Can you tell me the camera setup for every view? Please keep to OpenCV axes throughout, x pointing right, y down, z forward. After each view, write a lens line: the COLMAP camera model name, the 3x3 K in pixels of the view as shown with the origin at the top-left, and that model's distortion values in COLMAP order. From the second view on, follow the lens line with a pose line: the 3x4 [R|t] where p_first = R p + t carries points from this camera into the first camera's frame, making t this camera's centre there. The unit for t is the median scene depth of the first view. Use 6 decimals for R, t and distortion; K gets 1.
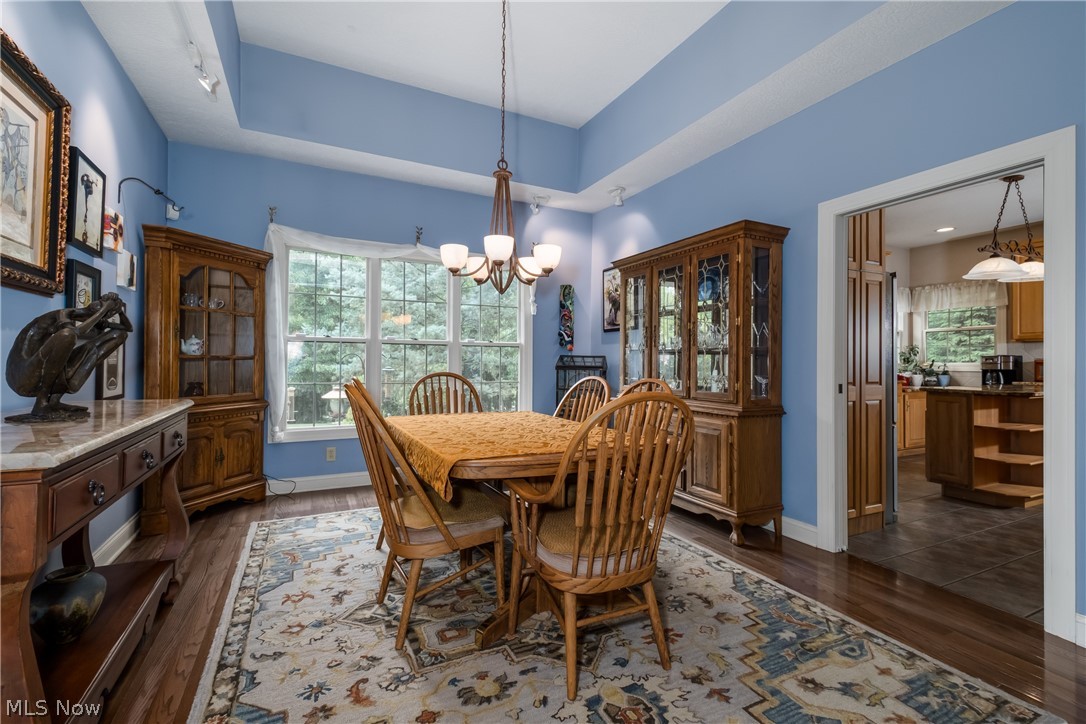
lens RADIAL K [[475.2, 0, 540.4], [0, 475.2, 356.0], [0, 0, 1]] dist [0.015166, -0.000564]
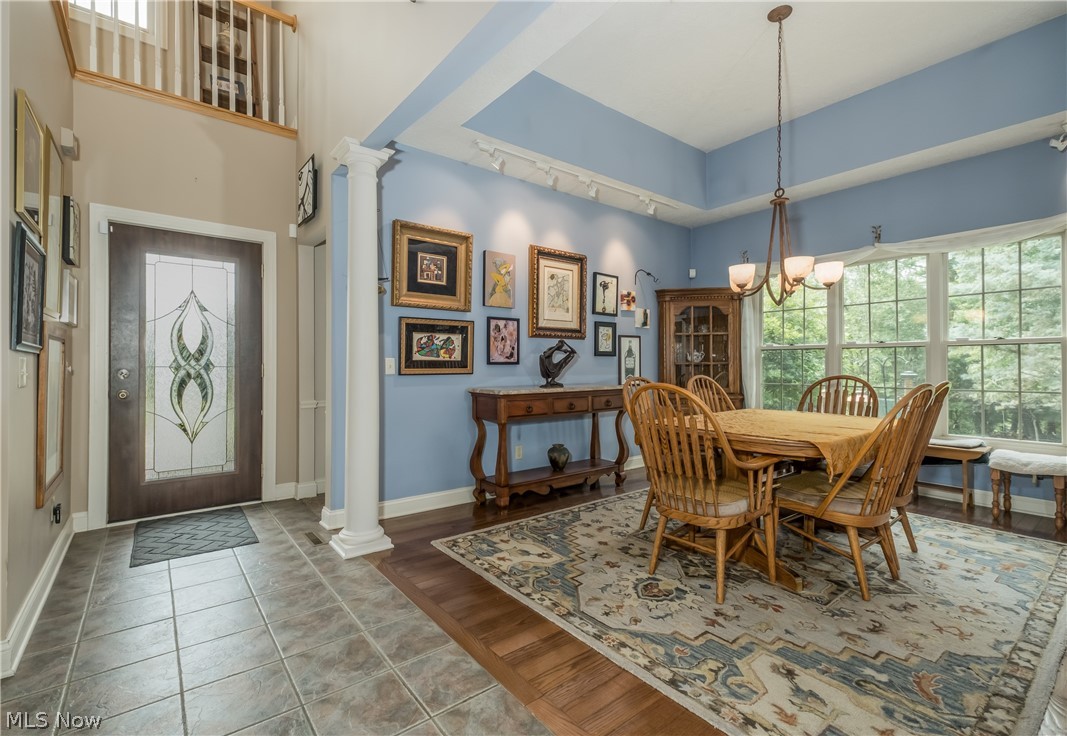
lens RADIAL K [[475.5, 0, 513.1], [0, 475.5, 363.2], [0, 0, 1]] dist [-0.000149, 0.000006]
pose [[0.193983, -0.014562, -0.980897, 1.097027], [0.016849, 0.999792, -0.011511, 0.014376], [0.980860, -0.014295, 0.194188, 0.174127]]
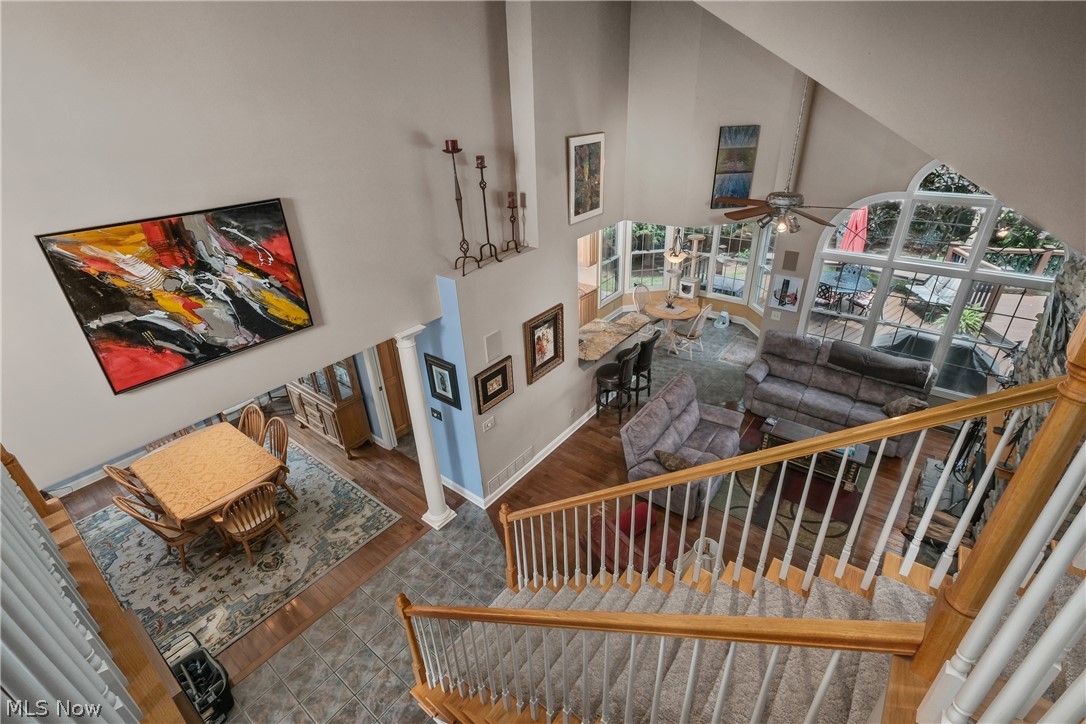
lens RADIAL K [[488.0, 0, 543.0], [0, 488.0, 362.0], [0, 0, 1]] dist [0.011112, -0.000070]
pose [[0.900733, -0.245978, 0.358015, 0.691780], [0.040931, 0.868607, 0.493808, -1.435301], [-0.432441, -0.430136, 0.792451, -1.328018]]
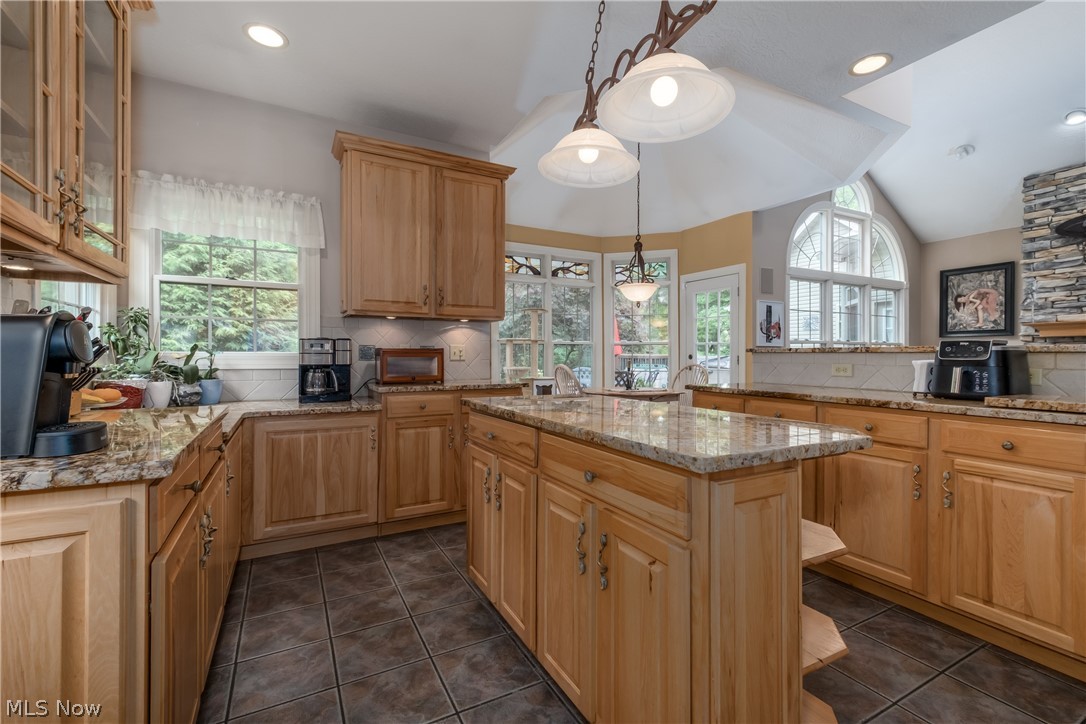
lens RADIAL K [[475.2, 0, 540.4], [0, 475.2, 356.0], [0, 0, 1]] dist [0.015166, -0.000564]
pose [[-0.035102, -0.004078, 0.999375, 1.091845], [-0.012959, 0.999909, 0.003625, 0.035666], [-0.999300, -0.012824, -0.035152, 2.042833]]
